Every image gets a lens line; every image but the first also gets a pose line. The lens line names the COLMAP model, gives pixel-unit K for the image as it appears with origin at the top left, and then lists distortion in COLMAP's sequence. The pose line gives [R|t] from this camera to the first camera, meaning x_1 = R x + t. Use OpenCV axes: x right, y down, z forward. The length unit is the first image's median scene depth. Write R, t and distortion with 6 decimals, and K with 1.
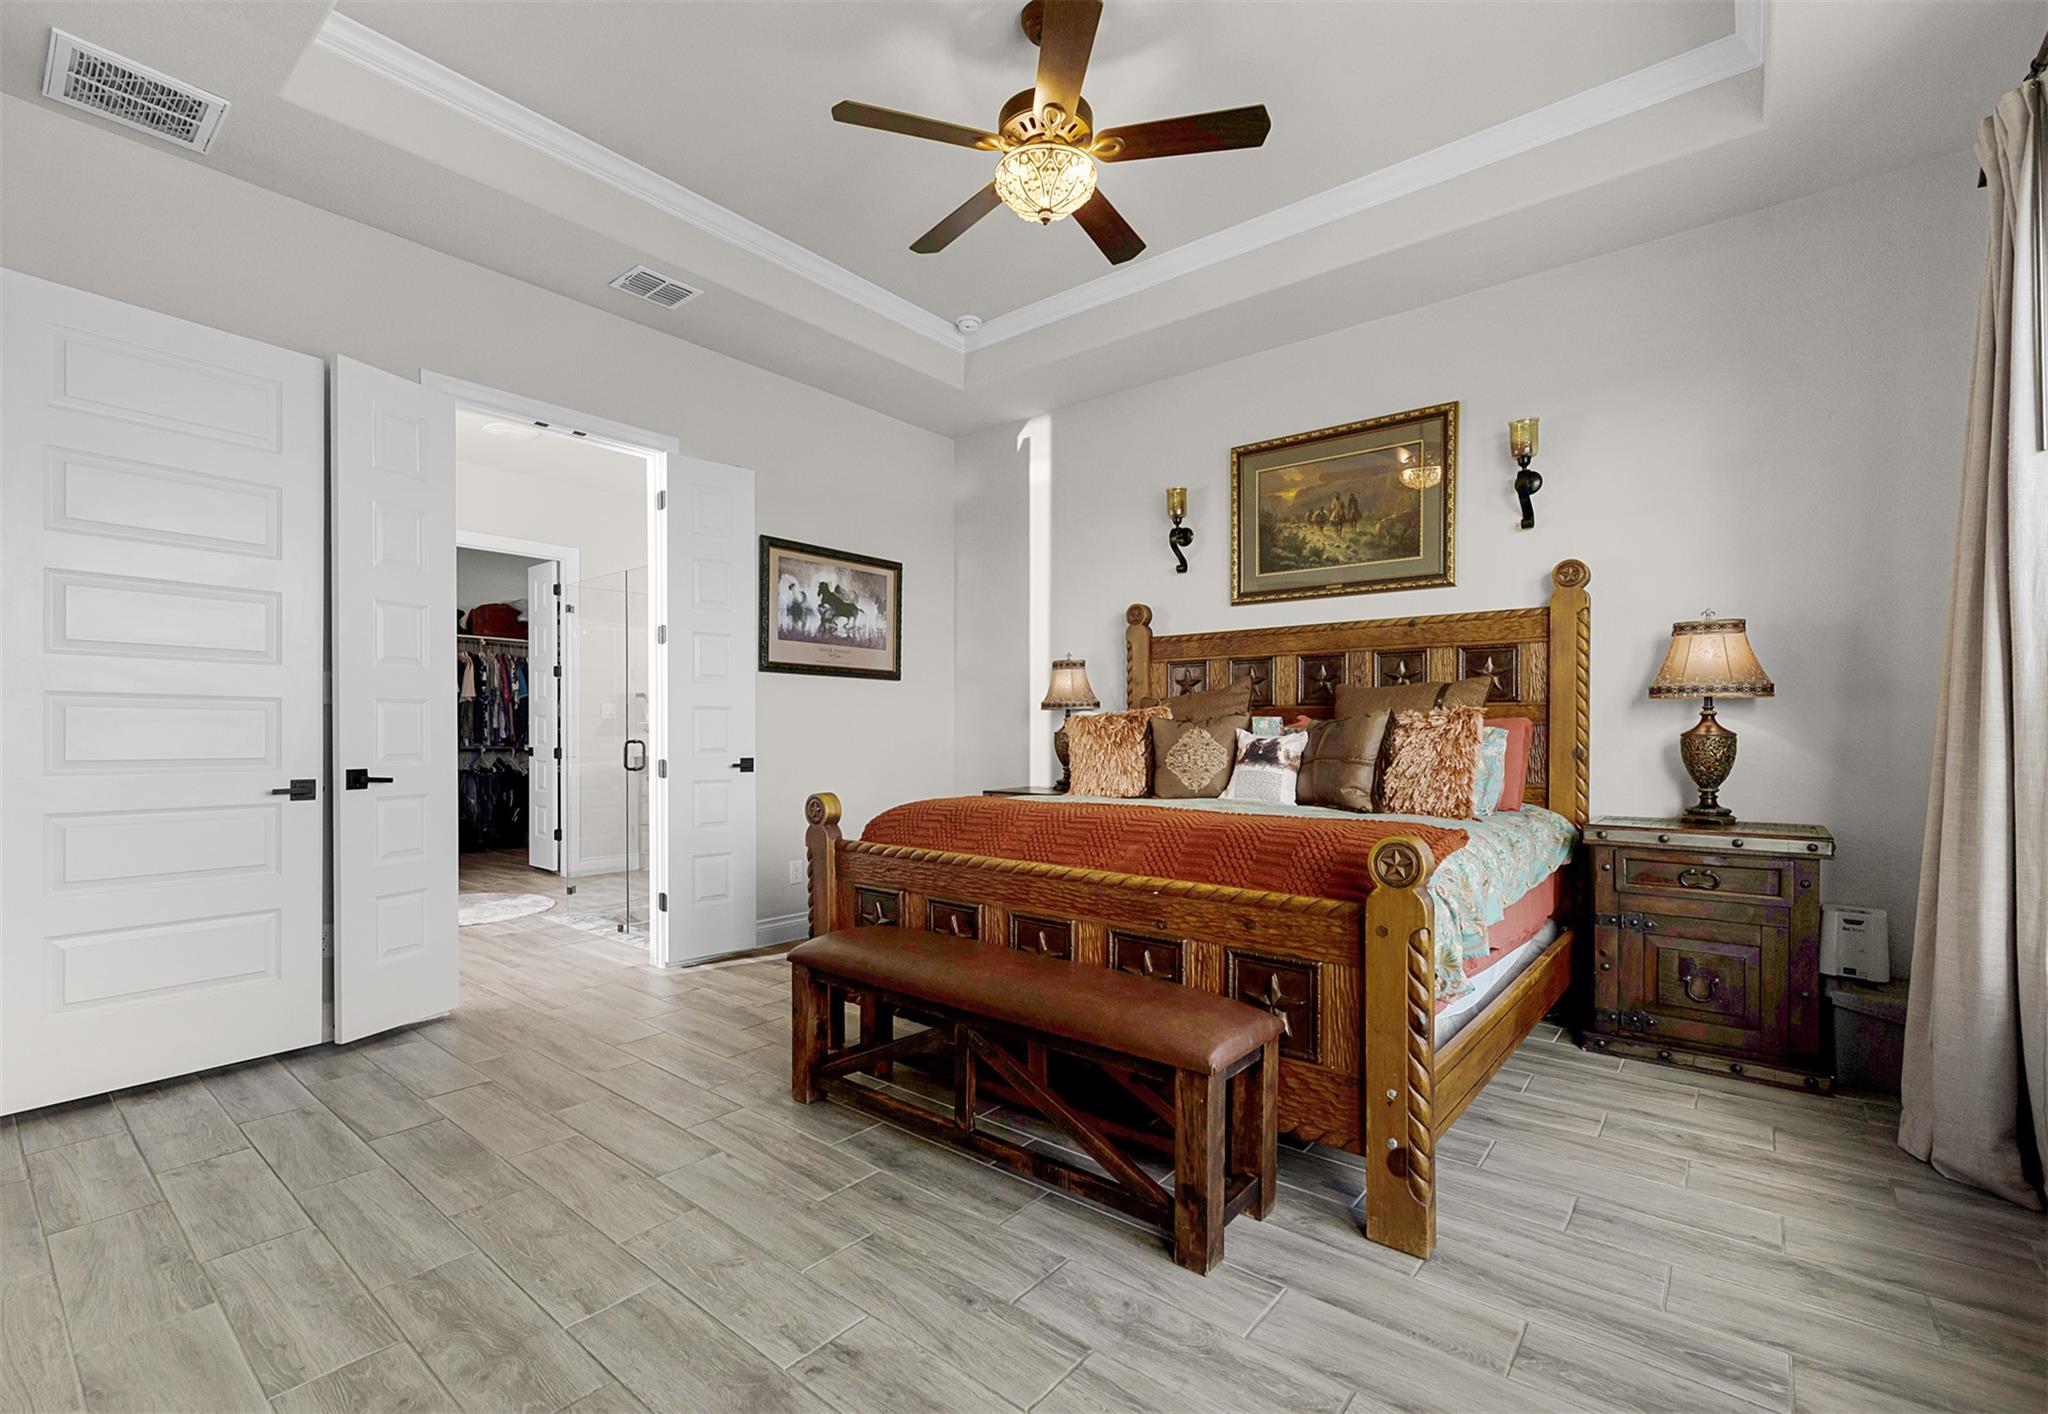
lens RADIAL K [[900.8, 0, 1025.5], [0, 900.8, 762.1], [0, 0, 1]] dist [-0.050512, -0.000037]
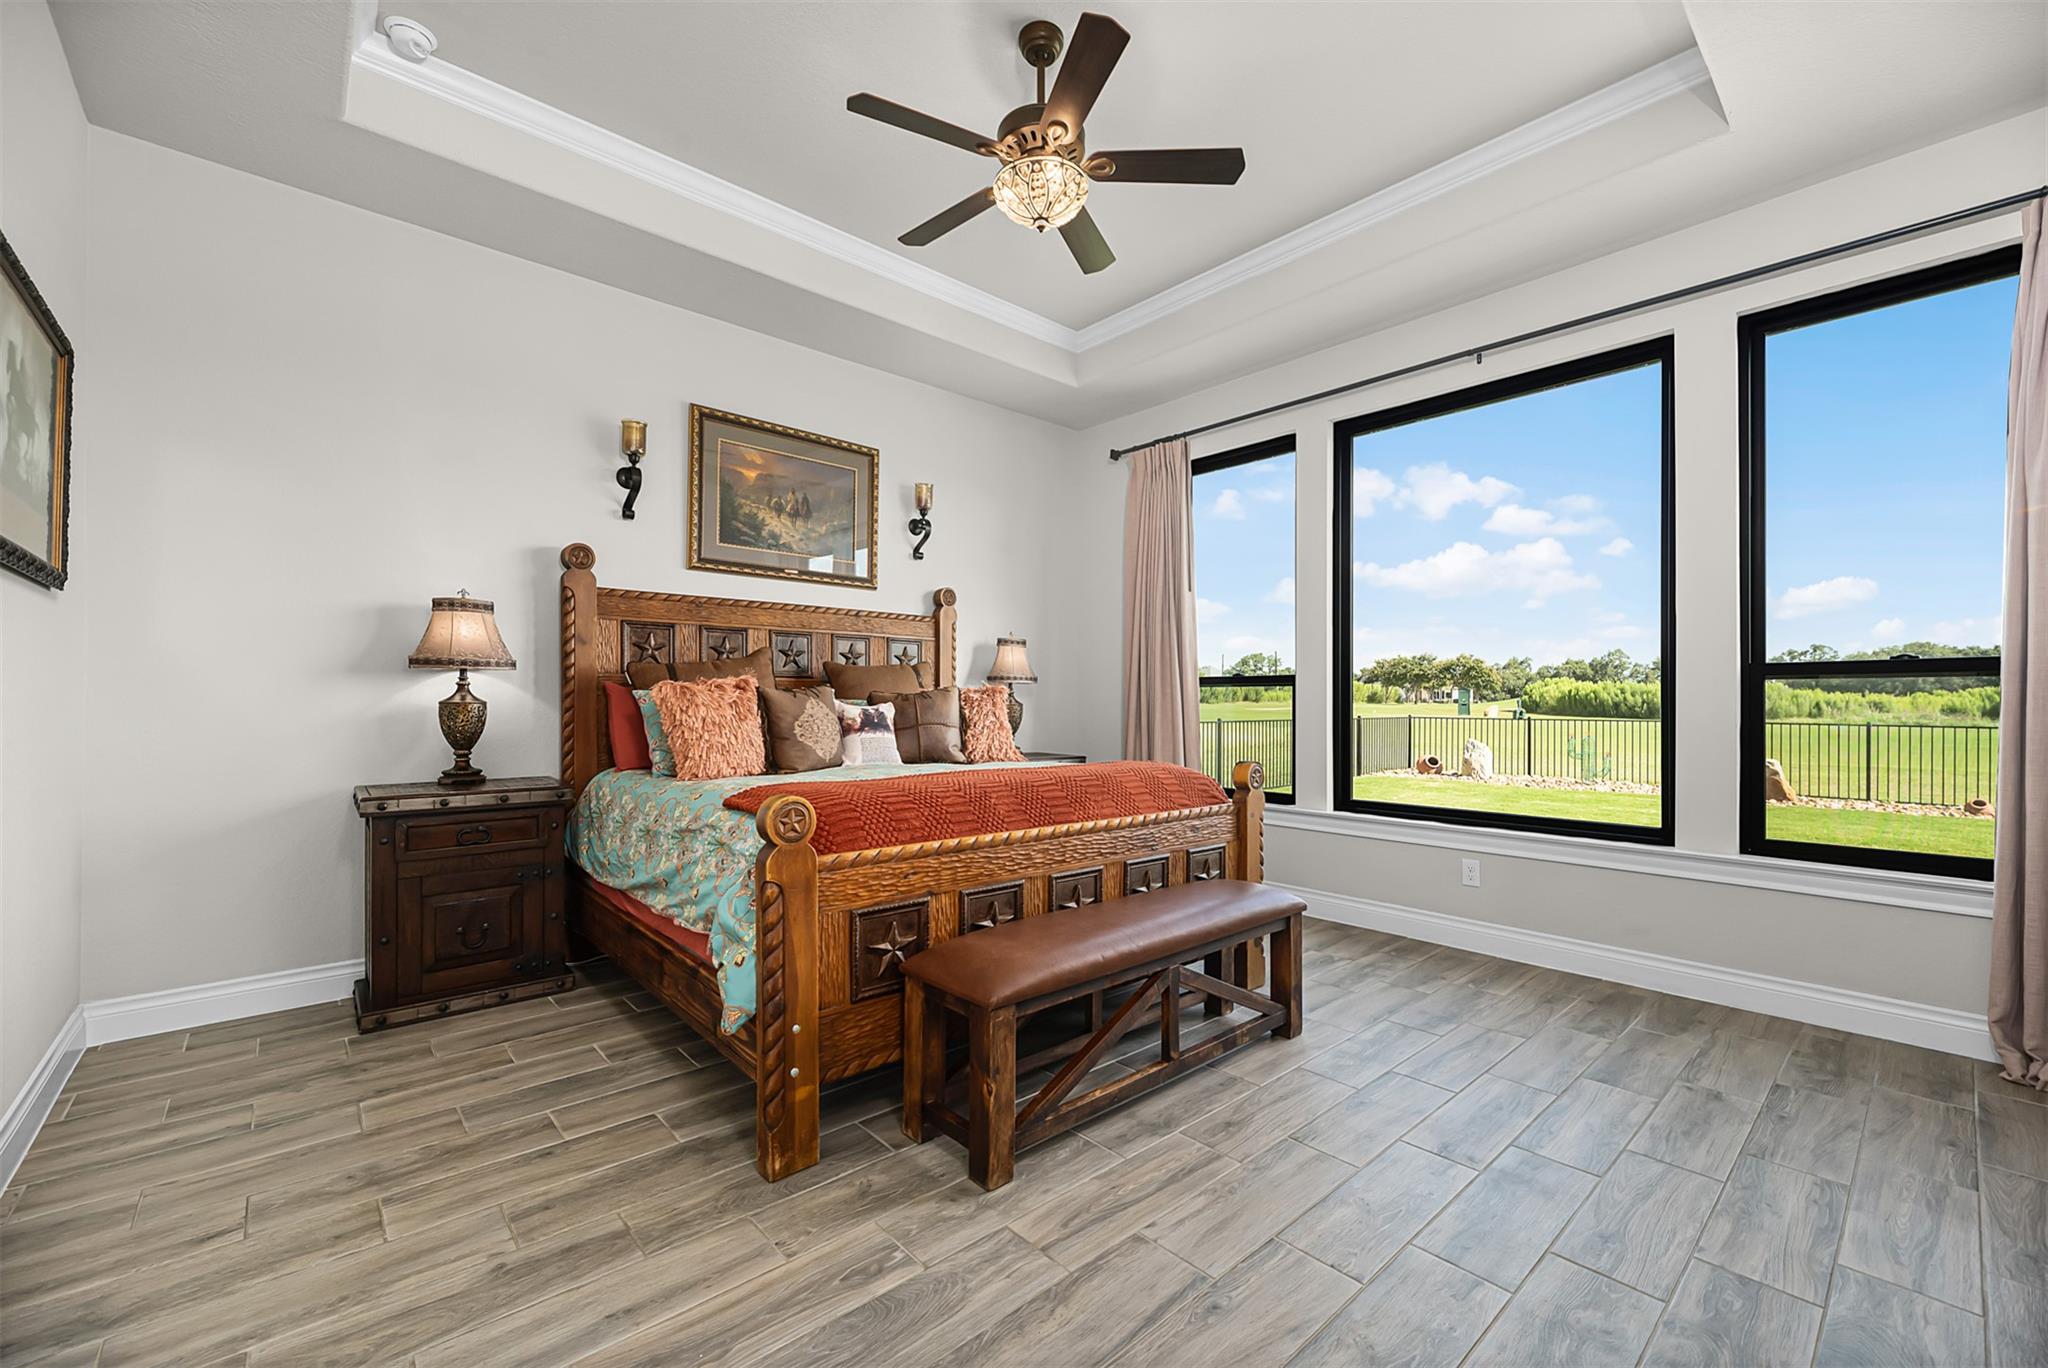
lens RADIAL K [[830.8, 0, 1031.1], [0, 830.8, 701.6], [0, 0, 1]] dist [0.001689, -0.000015]
pose [[0.150241, 0.003365, 0.988644, -0.606222], [0.028263, 0.999571, -0.007698, -0.018271], [-0.988245, 0.029099, 0.150081, 0.537503]]
